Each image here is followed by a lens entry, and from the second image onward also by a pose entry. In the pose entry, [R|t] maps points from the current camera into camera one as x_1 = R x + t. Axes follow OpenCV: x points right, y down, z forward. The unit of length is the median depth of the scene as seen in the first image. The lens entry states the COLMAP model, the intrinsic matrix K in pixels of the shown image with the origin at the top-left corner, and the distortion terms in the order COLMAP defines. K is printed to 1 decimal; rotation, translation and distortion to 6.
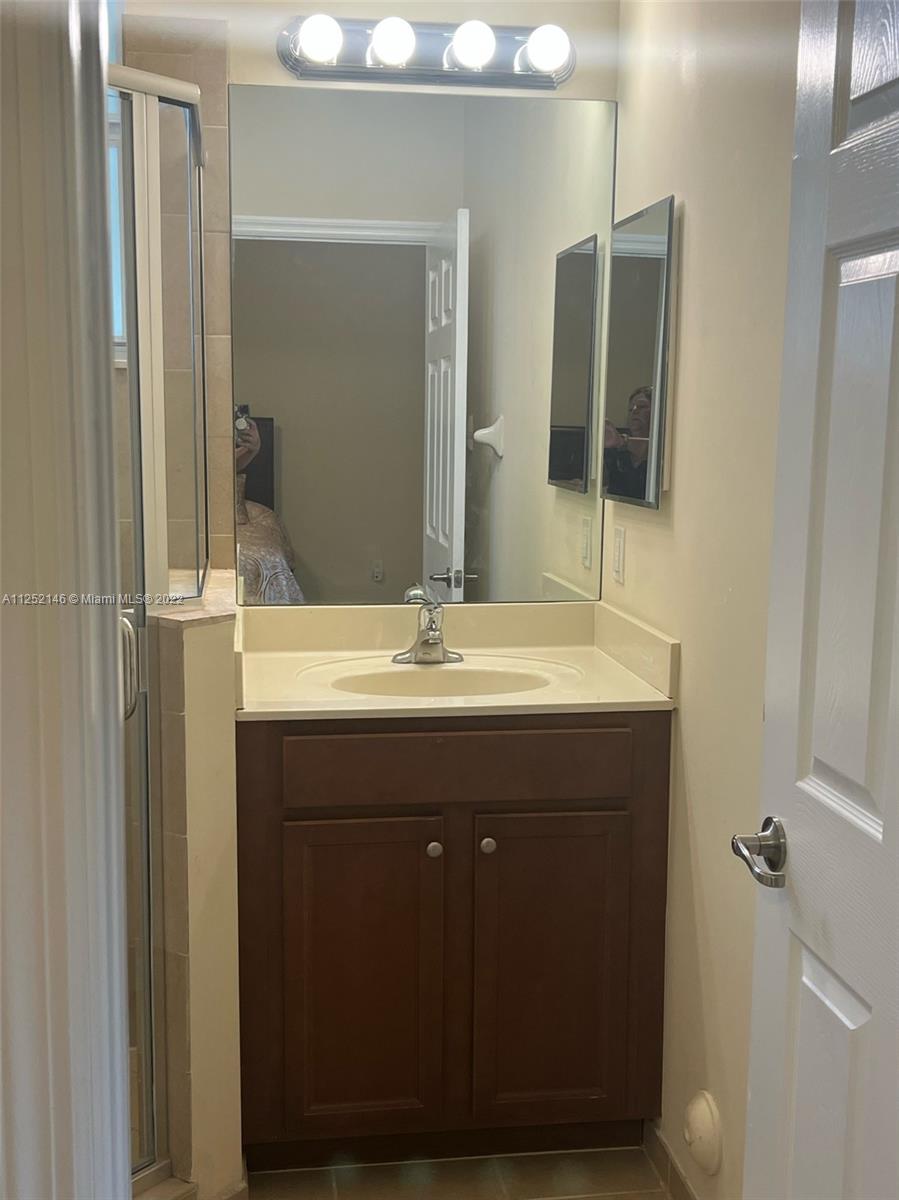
lens RADIAL K [[1357.2, 0, 449.5], [0, 1357.2, 600.0], [0, 0, 1]] dist [0.015689, -0.156064]
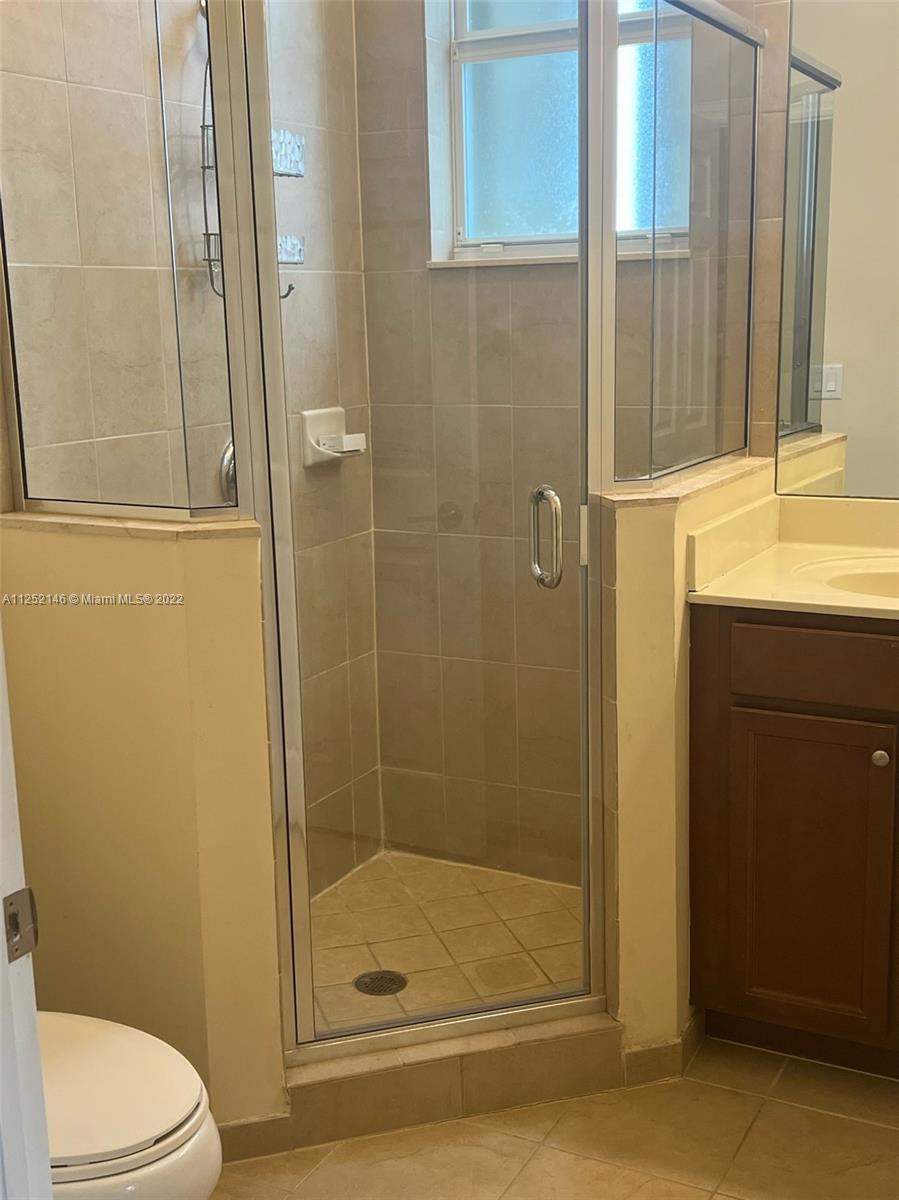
lens RADIAL K [[1383.6, 0, 449.5], [0, 1383.6, 600.0], [0, 0, 1]] dist [0.002430, -0.011862]
pose [[0.799453, 0.100779, -0.592215, 0.322181], [-0.053642, 0.993865, 0.096716, -0.005042], [0.598329, -0.045552, 0.799955, 0.045943]]
